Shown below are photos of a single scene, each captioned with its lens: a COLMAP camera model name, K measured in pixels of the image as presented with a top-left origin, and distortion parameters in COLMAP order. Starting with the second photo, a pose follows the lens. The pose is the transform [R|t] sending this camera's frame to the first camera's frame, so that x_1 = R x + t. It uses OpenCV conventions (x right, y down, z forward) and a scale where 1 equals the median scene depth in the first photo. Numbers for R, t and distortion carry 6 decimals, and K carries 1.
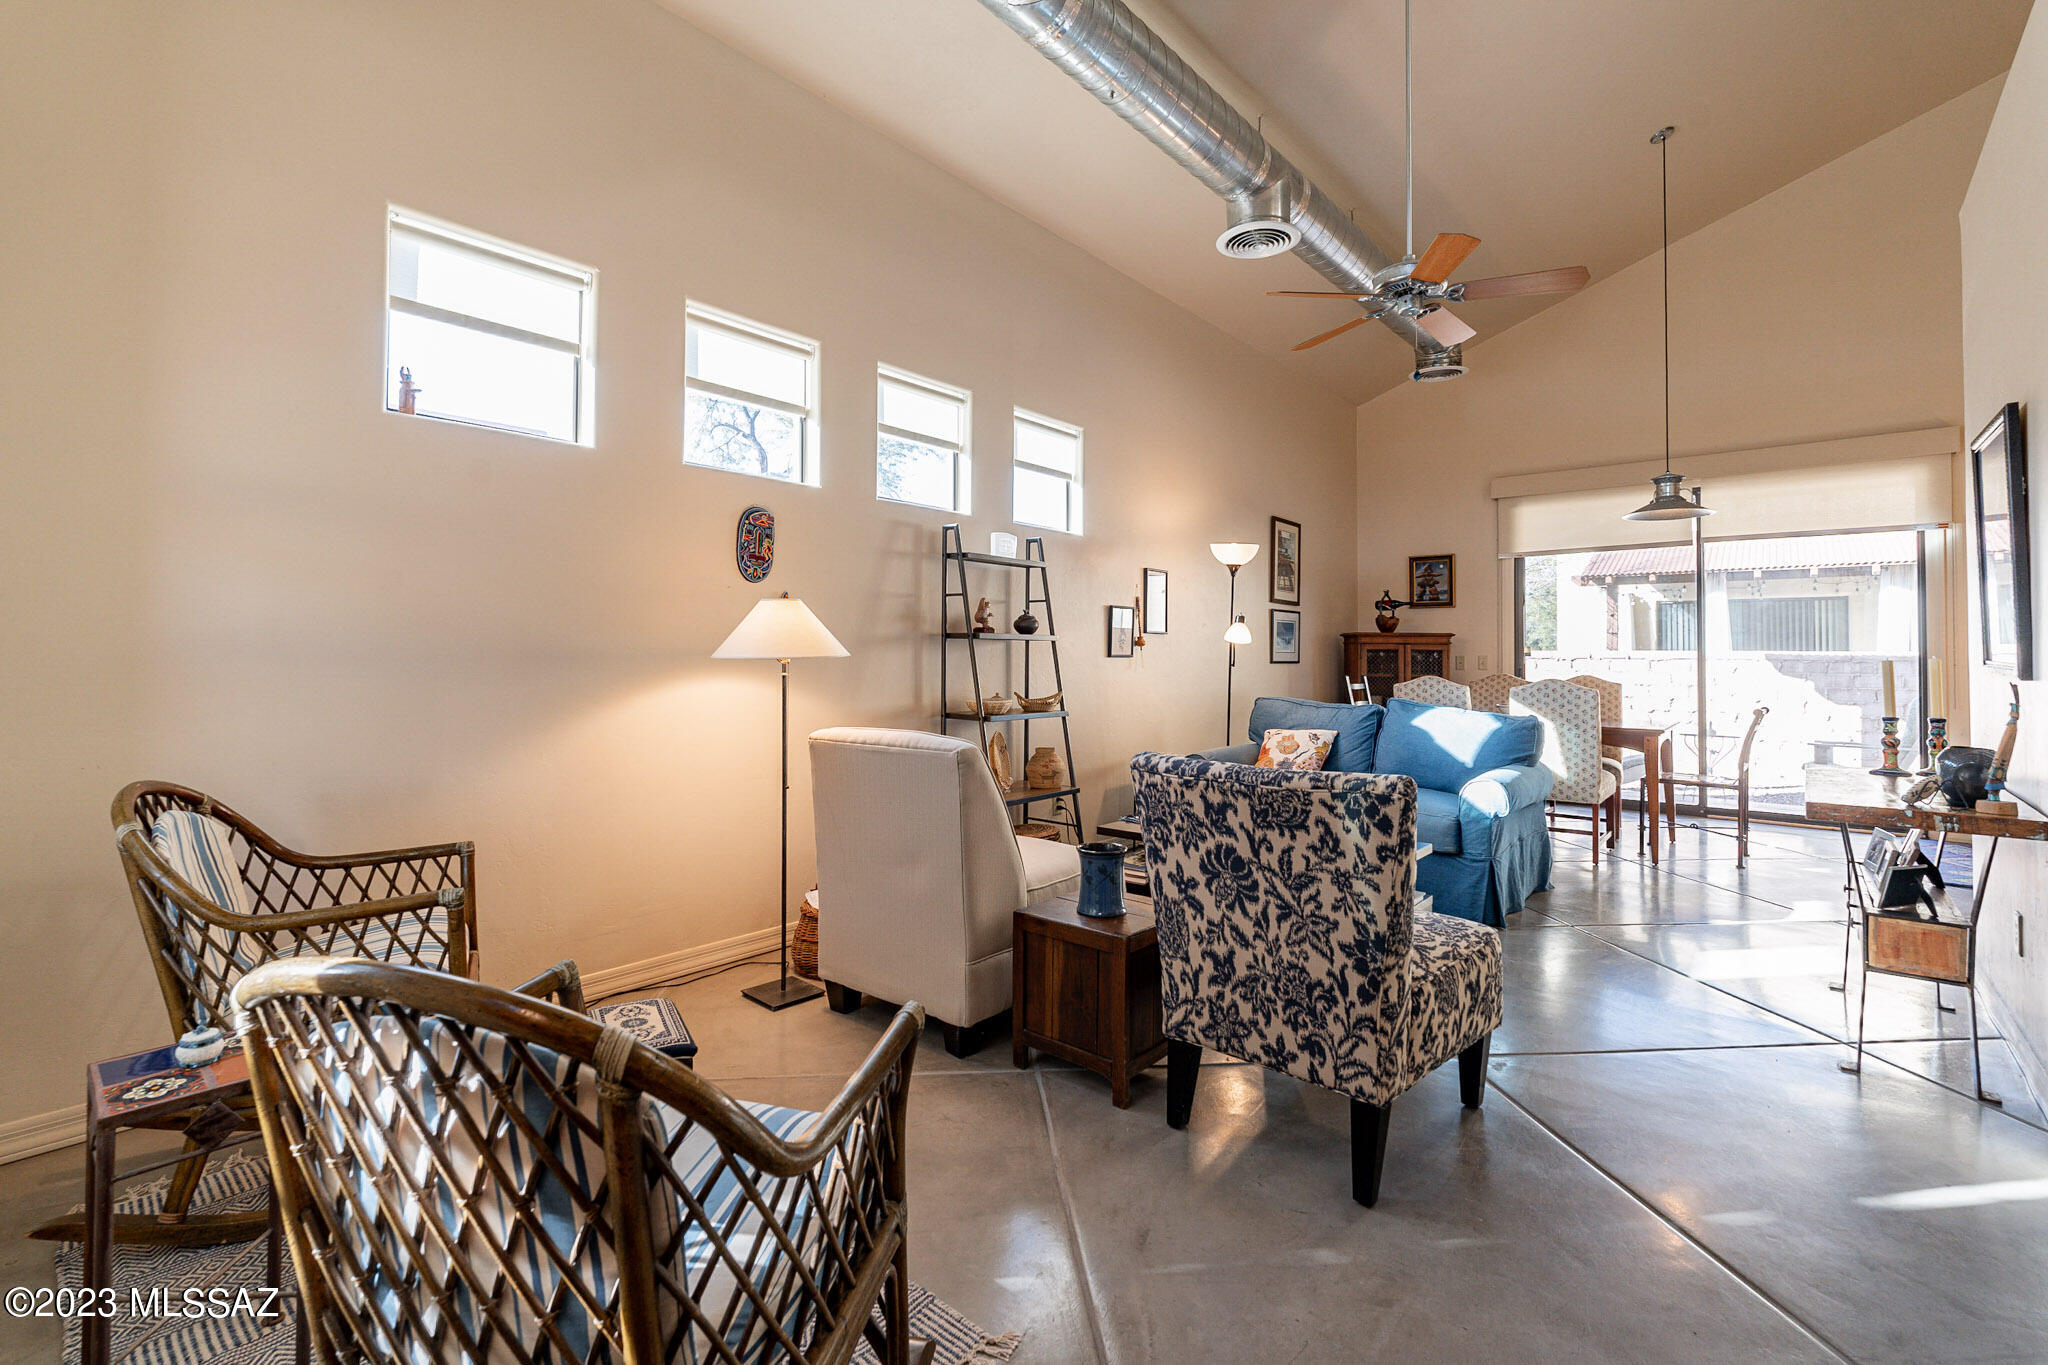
lens RADIAL K [[926.4, 0, 1026.2], [0, 926.4, 636.6], [0, 0, 1]] dist [0.000975, -0.000841]
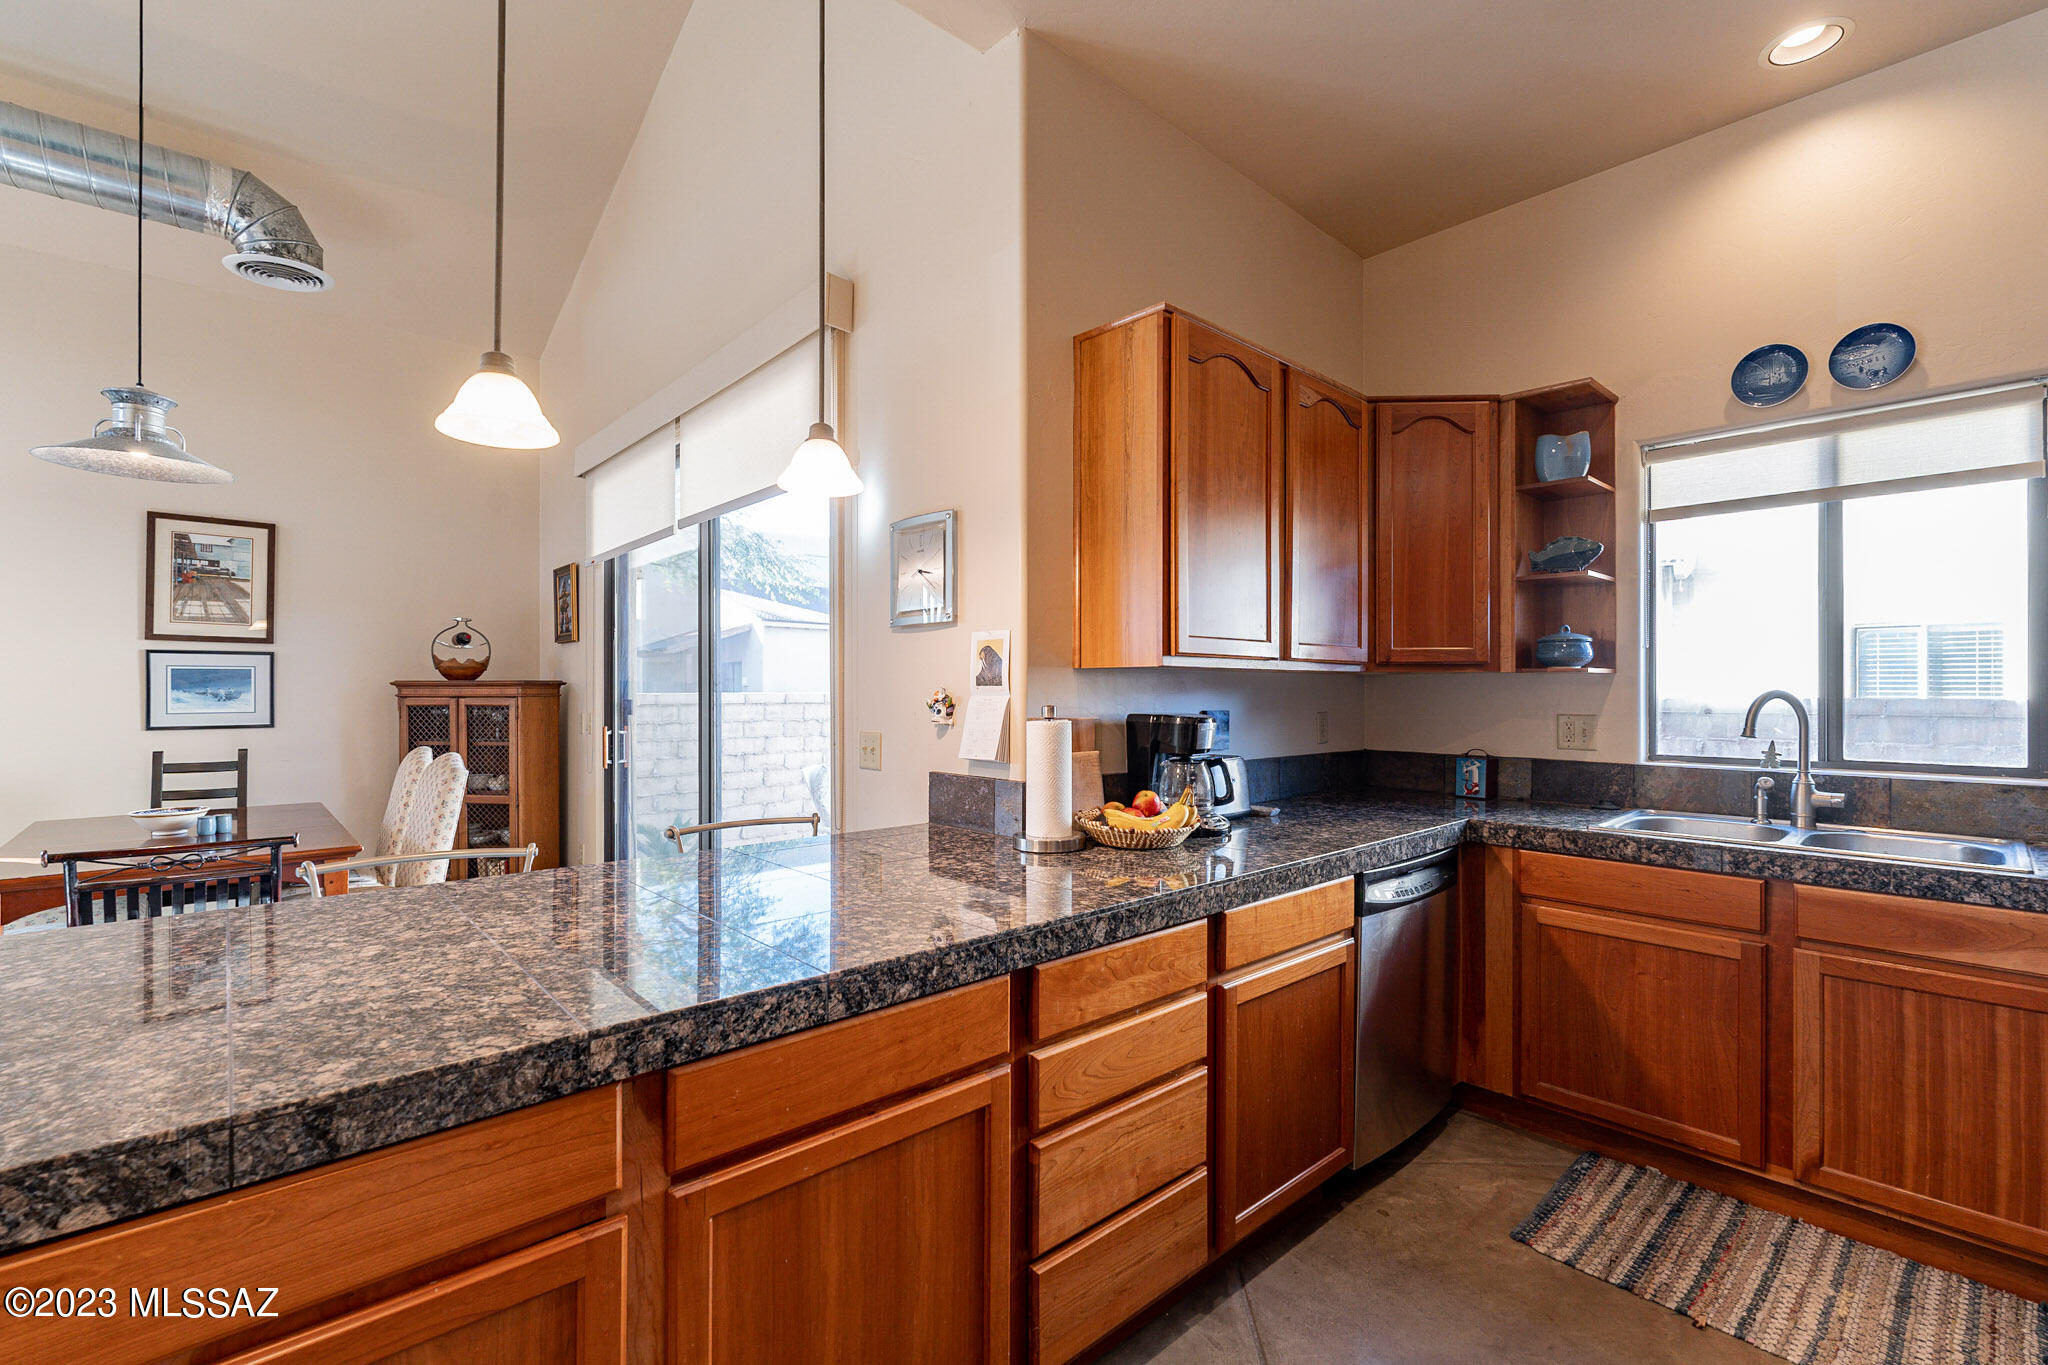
lens RADIAL K [[897.5, 0, 1027.1], [0, 897.5, 688.8], [0, 0, 1]] dist [-0.001409, -0.000046]
pose [[0.990640, -0.008731, -0.136219, 1.157652], [0.011526, 0.999739, 0.019742, -0.008000], [0.136011, -0.021128, 0.990482, 0.516572]]
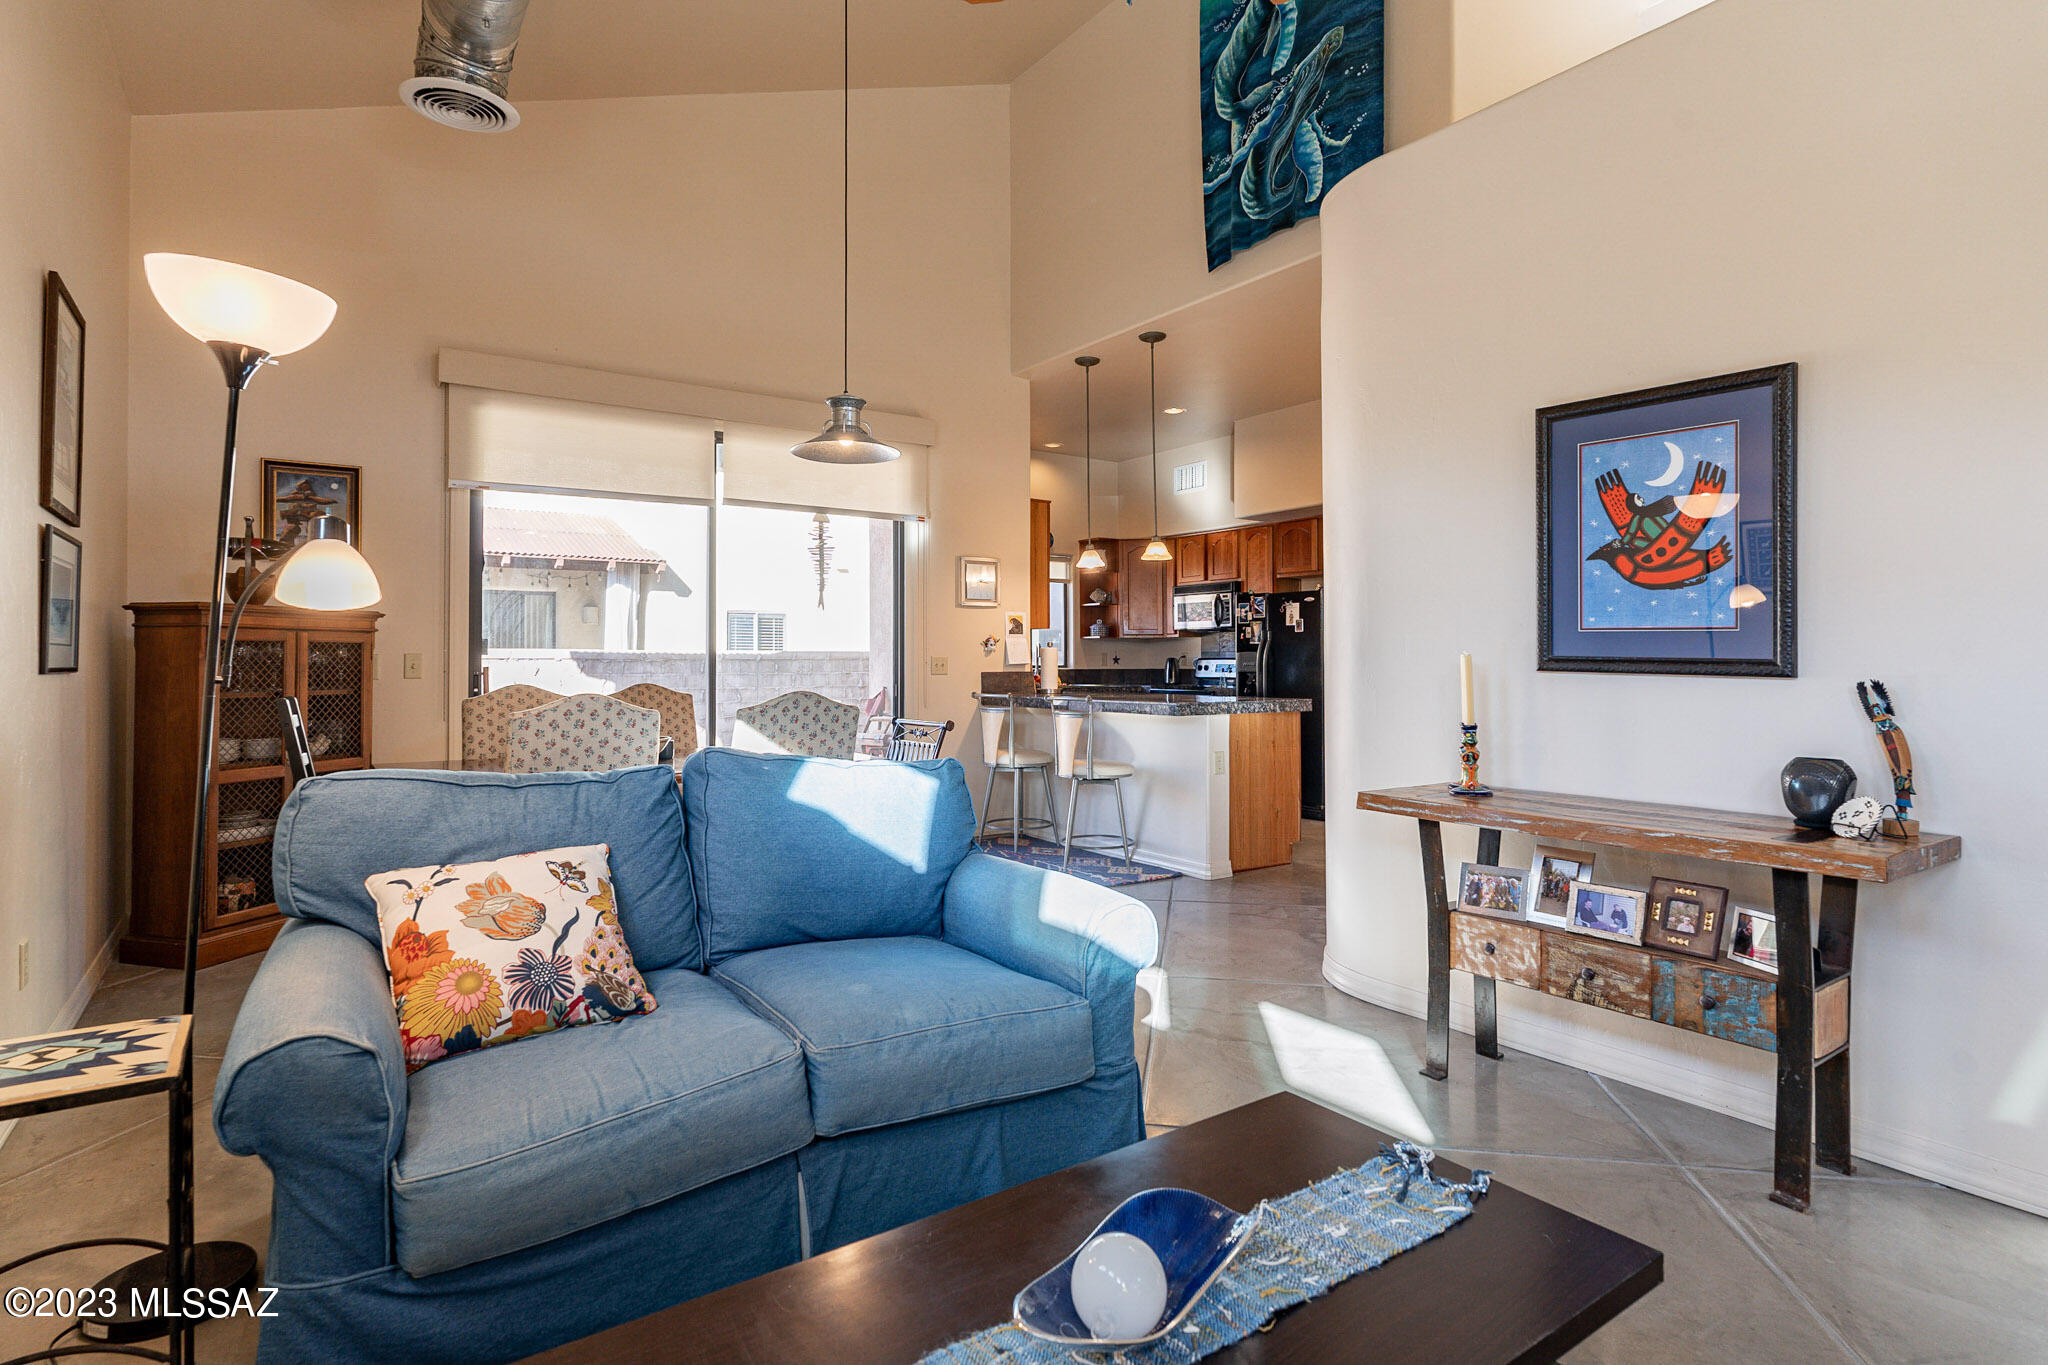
lens RADIAL K [[1036.7, 0, 1021.6], [0, 1036.7, 641.3], [0, 0, 1]] dist [-0.003691, -0.000026]
pose [[0.256132, 0.010165, 0.966588, -0.035523], [-0.017507, 0.999829, -0.005875, 0.013459], [-0.966483, -0.015417, 0.256266, 0.613662]]
